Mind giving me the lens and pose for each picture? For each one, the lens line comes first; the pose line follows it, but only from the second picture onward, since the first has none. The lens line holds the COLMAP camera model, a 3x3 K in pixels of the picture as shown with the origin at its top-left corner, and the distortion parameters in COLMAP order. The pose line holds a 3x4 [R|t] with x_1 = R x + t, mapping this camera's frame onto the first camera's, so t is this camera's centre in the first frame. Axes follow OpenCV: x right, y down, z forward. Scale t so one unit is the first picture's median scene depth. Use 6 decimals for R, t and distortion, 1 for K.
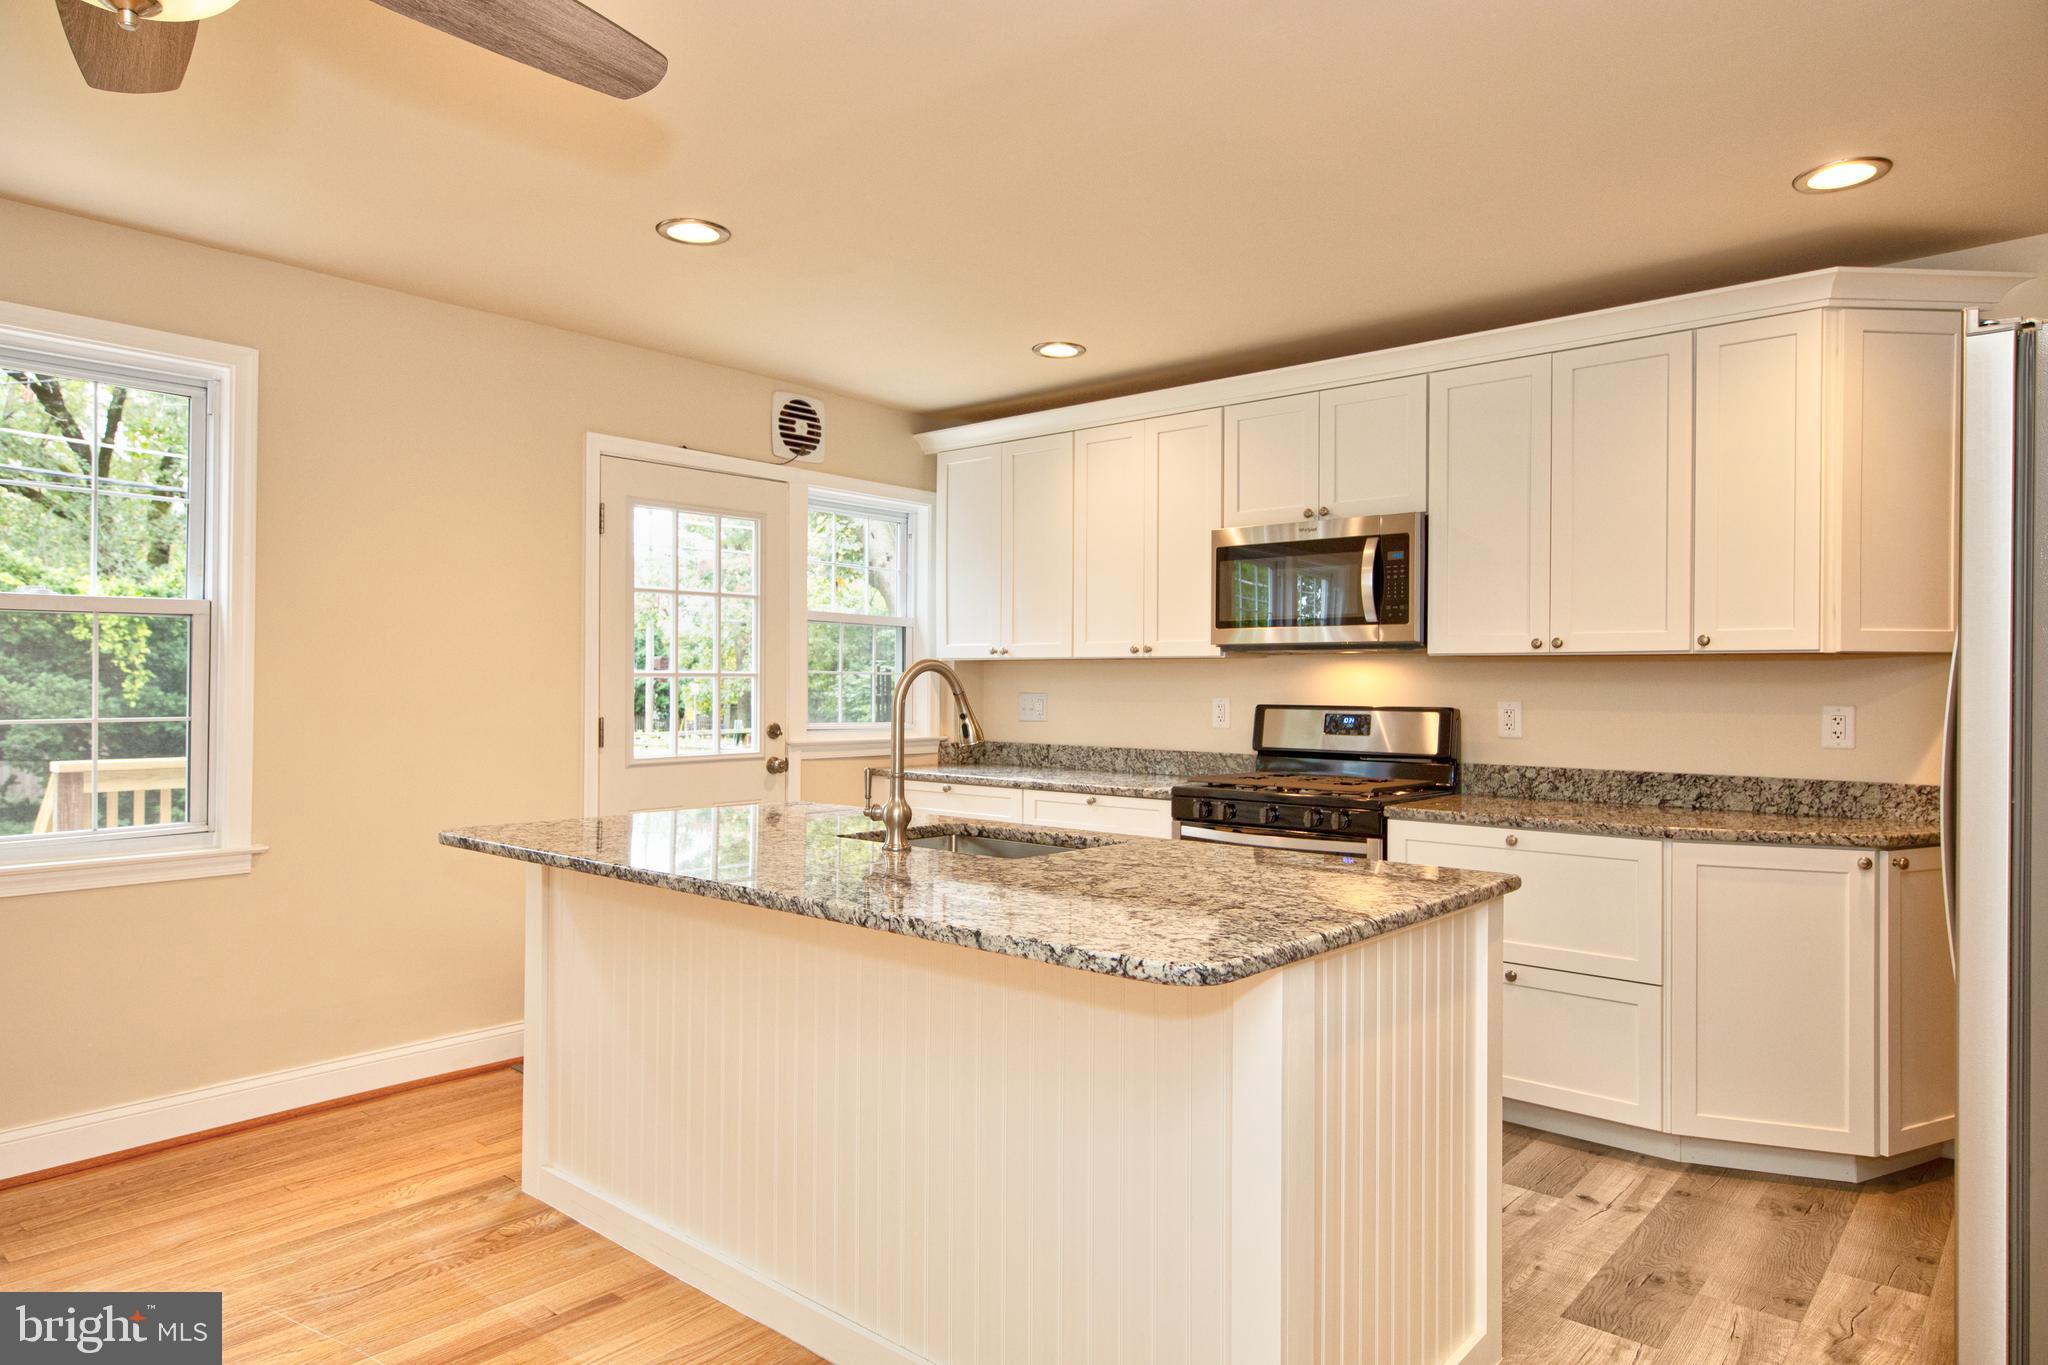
lens RADIAL K [[1256.6, 0, 1016.8], [0, 1256.6, 680.7], [0, 0, 1]] dist [0.025011, 0.000202]
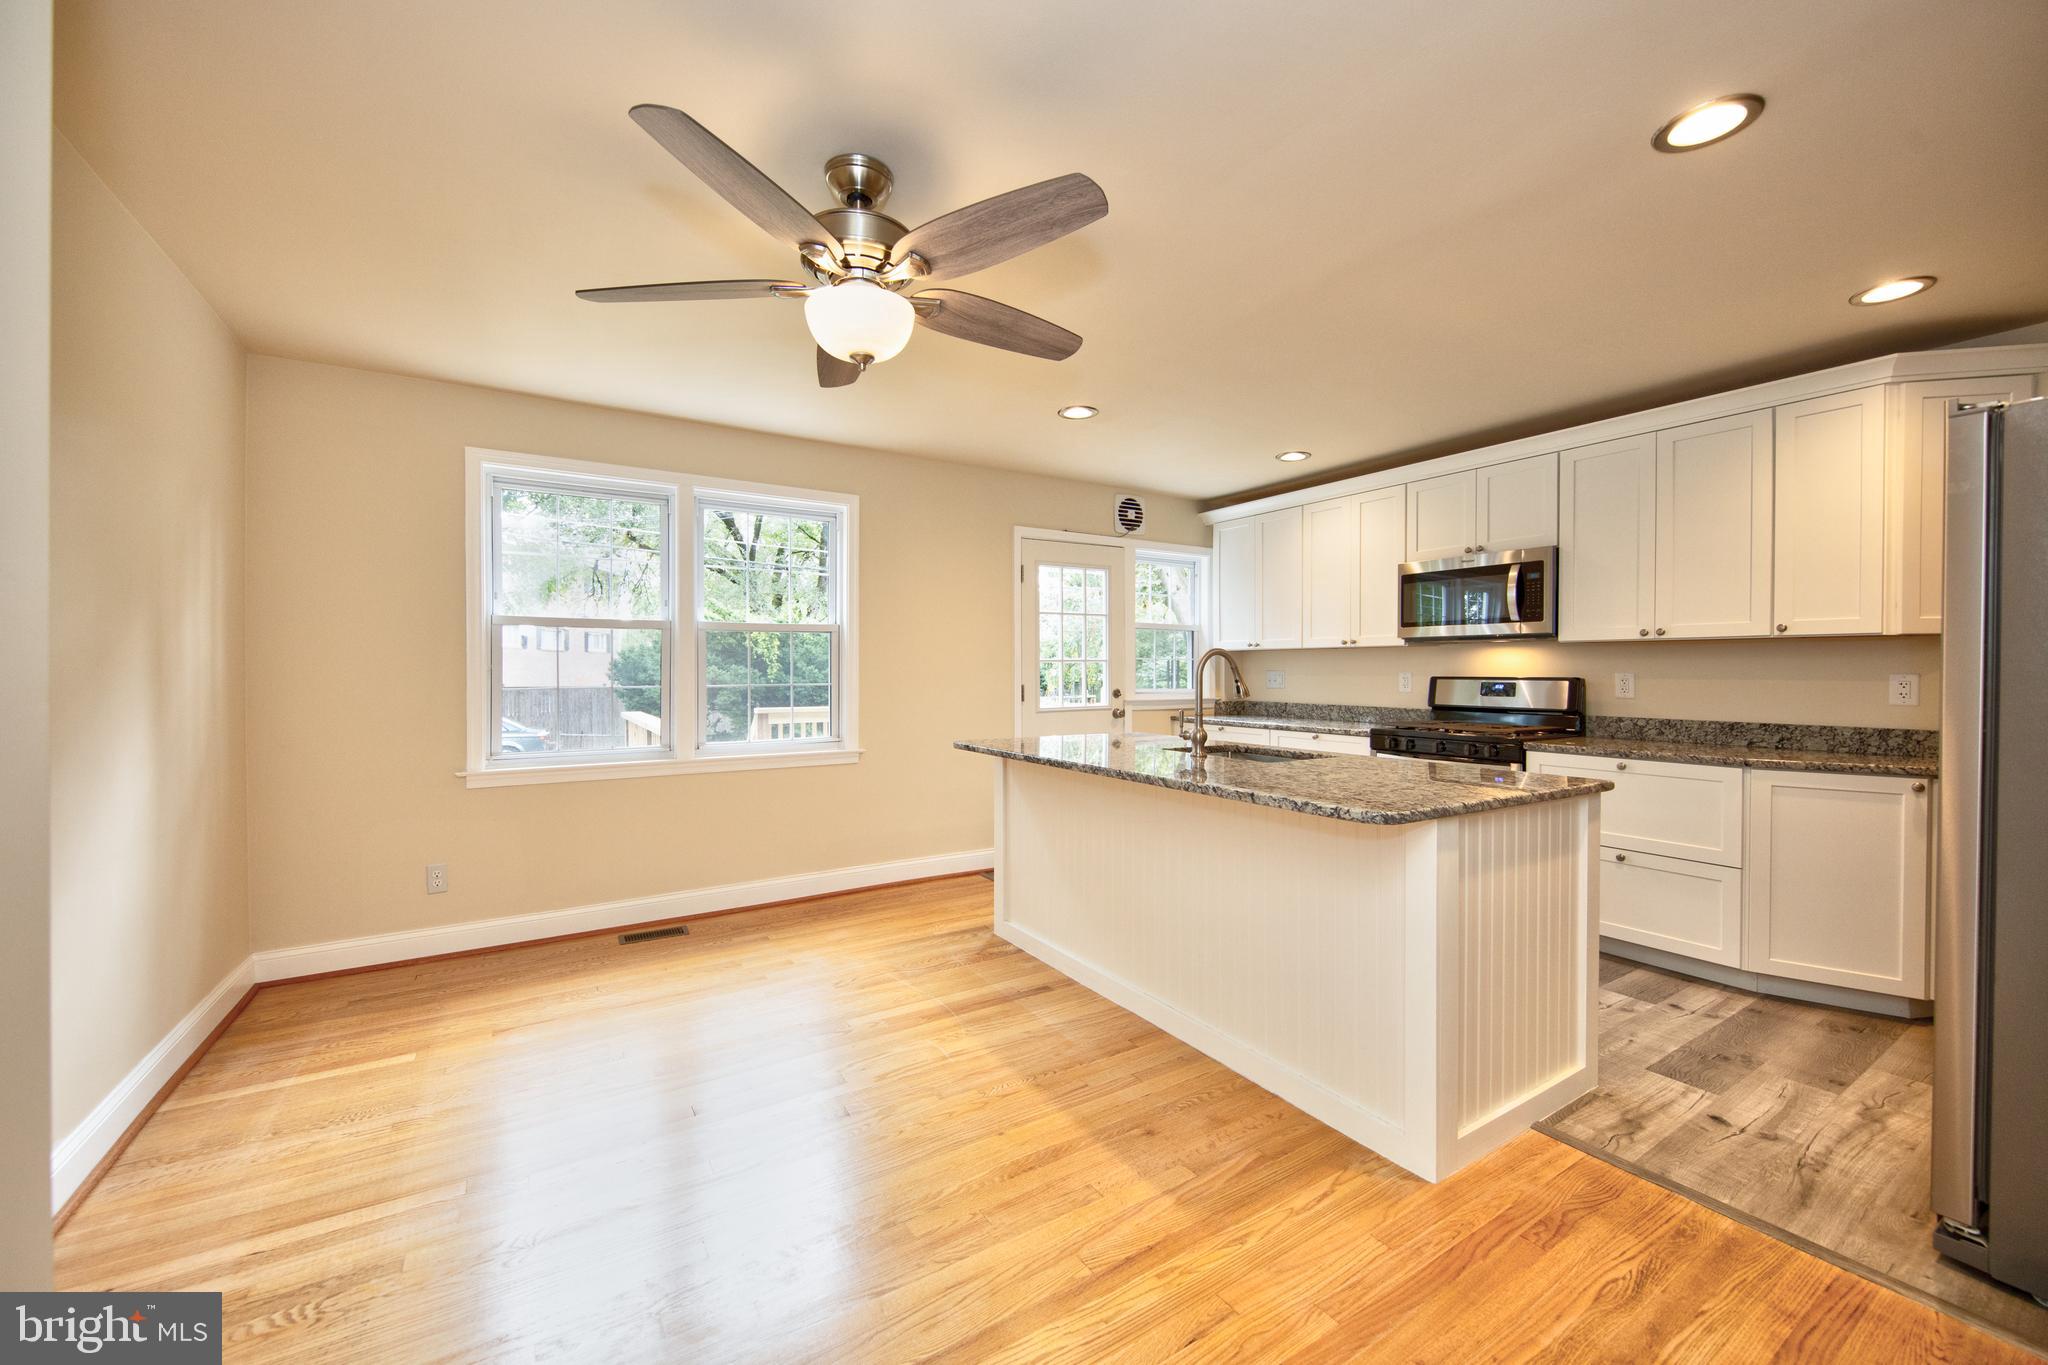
lens RADIAL K [[798.4, 0, 1010.1], [0, 798.4, 676.8], [0, 0, 1]] dist [0.015883, -0.007089]
pose [[0.954517, -0.003545, -0.298136, -0.009212], [0.007155, 0.999914, 0.011018, 0.005877], [0.298072, -0.012650, 0.954460, -0.102665]]
